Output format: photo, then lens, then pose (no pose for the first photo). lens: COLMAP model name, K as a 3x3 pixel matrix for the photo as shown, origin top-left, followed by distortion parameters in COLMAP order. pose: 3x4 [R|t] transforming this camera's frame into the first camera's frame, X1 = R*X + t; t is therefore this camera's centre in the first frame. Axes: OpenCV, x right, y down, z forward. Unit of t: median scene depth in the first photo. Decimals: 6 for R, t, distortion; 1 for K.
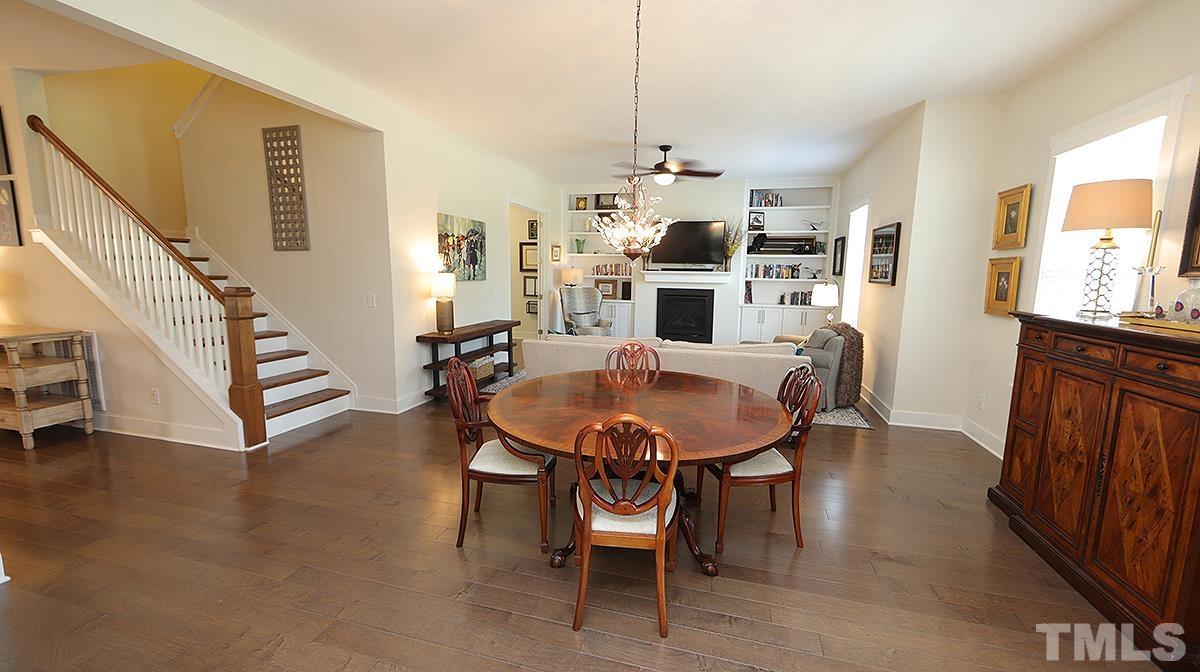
lens RADIAL K [[473.7, 0, 607.0], [0, 473.7, 341.9], [0, 0, 1]] dist [0.003858, 0.000173]
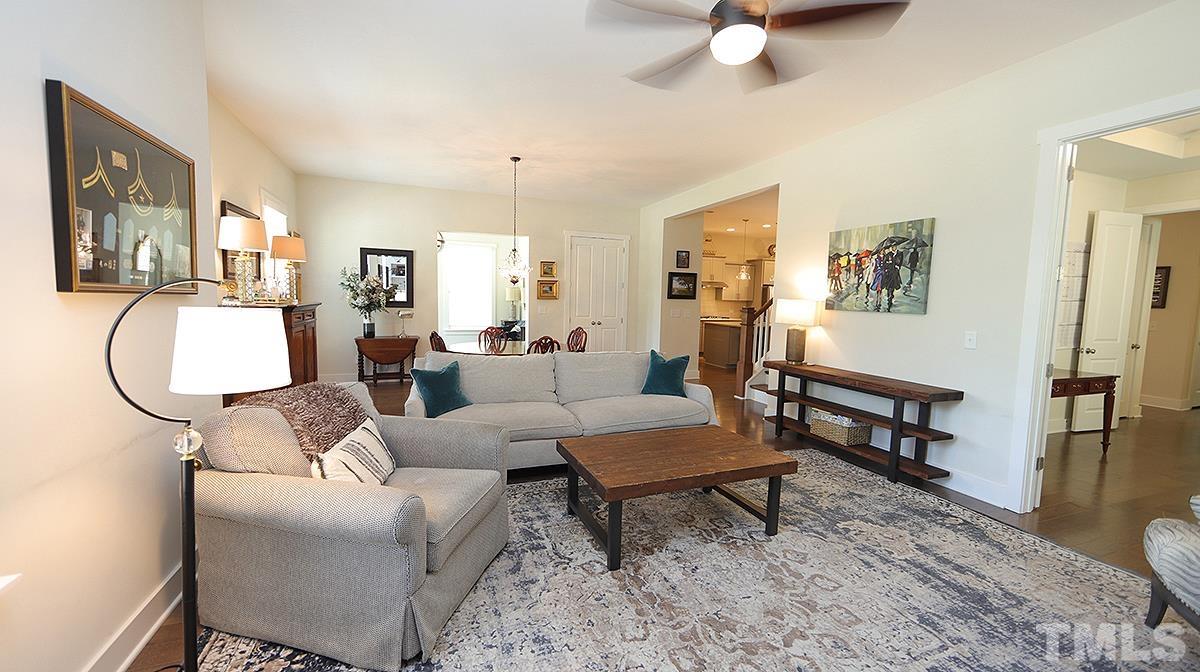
lens RADIAL K [[473.7, 0, 600.6], [0, 473.7, 338.3], [0, 0, 1]] dist [0.003858, 0.000173]
pose [[-0.799552, 0.019937, -0.600265, 0.509483], [-0.122308, 0.973100, 0.195235, -0.199091], [0.588011, 0.229518, -0.775606, 1.463204]]
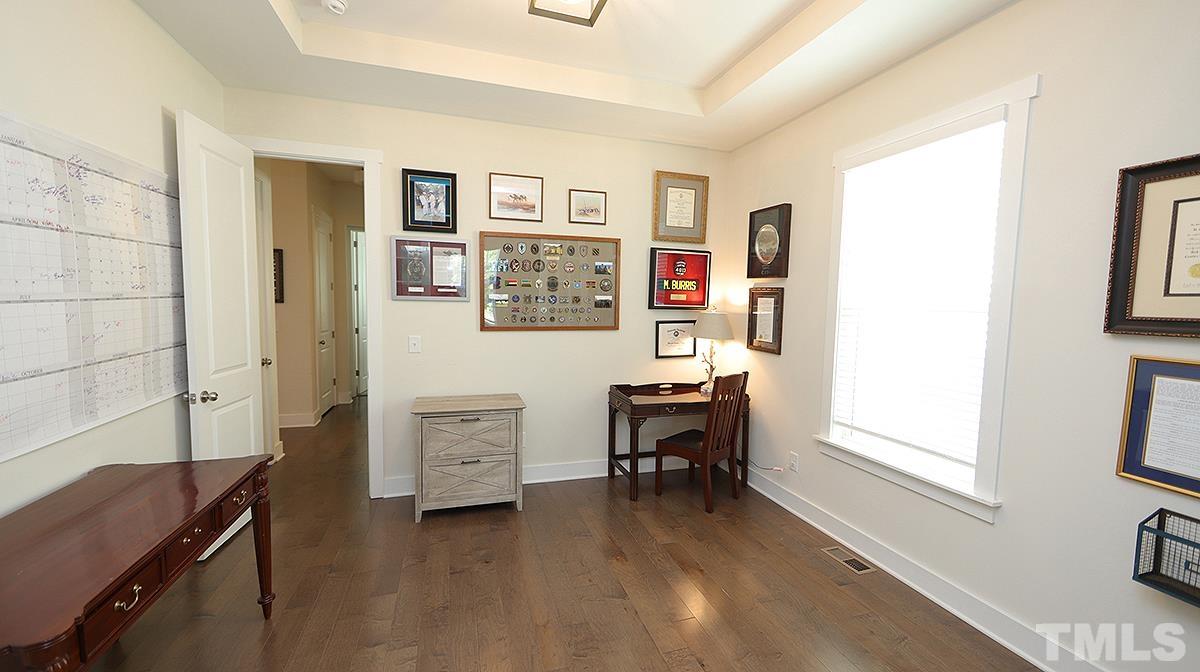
lens RADIAL K [[473.7, 0, 605.8], [0, 473.7, 344.9], [0, 0, 1]] dist [0.003858, 0.000173]
pose [[0.542315, 0.064070, -0.837729, -0.247765], [-0.137595, 0.990399, -0.013327, -0.209467], [0.828832, 0.122494, 0.545924, 1.368831]]
